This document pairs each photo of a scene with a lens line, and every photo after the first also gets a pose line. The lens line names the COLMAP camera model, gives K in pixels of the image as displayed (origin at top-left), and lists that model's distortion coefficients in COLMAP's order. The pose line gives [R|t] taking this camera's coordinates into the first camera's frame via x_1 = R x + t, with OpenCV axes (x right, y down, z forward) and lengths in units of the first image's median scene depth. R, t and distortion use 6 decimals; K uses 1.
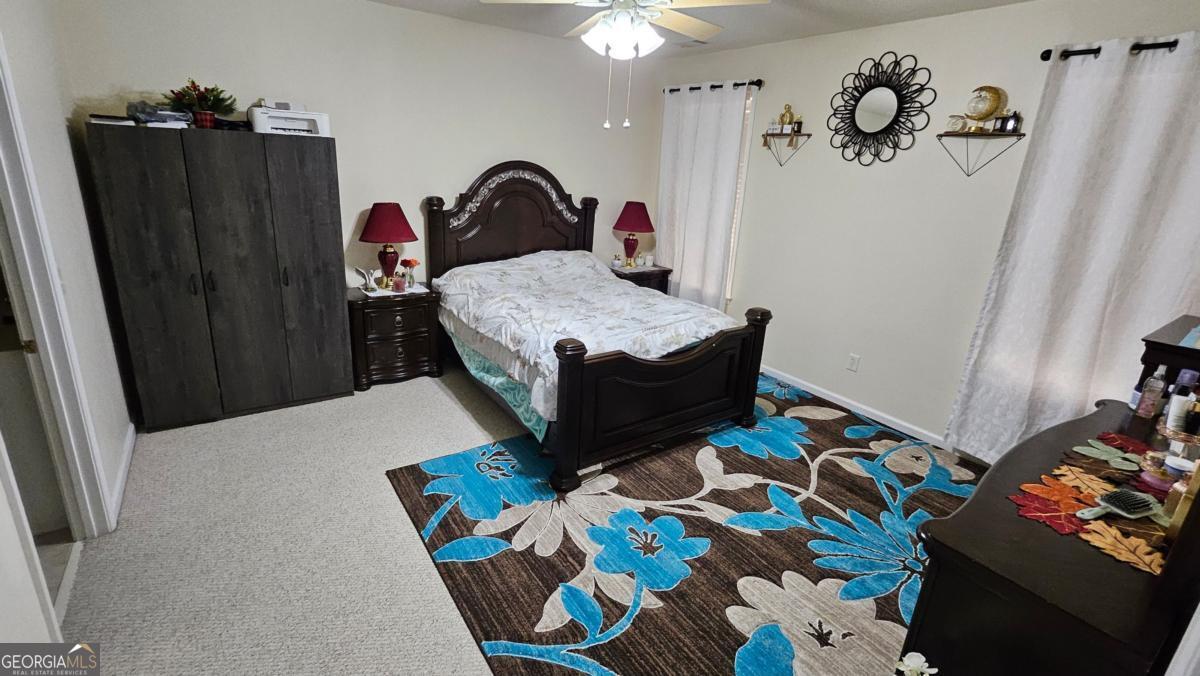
lens RADIAL K [[488.0, 0, 600.0], [0, 488.0, 338.0], [0, 0, 1]] dist [0.001914, 0.000732]
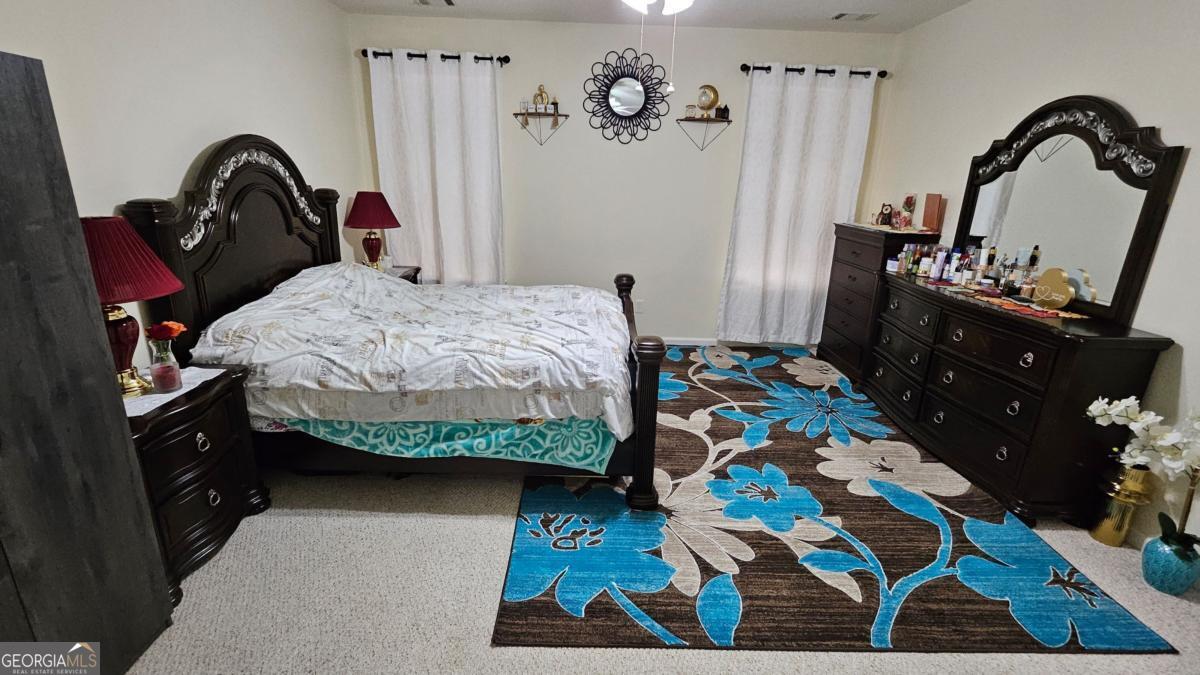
lens RADIAL K [[473.7, 0, 593.8], [0, 473.7, 330.6], [0, 0, 1]] dist [0.007457, -0.003818]
pose [[0.606259, -0.287224, 0.741588, -0.600263], [0.273629, 0.950904, 0.144599, -0.126484], [-0.746711, 0.115256, 0.655086, 0.415985]]
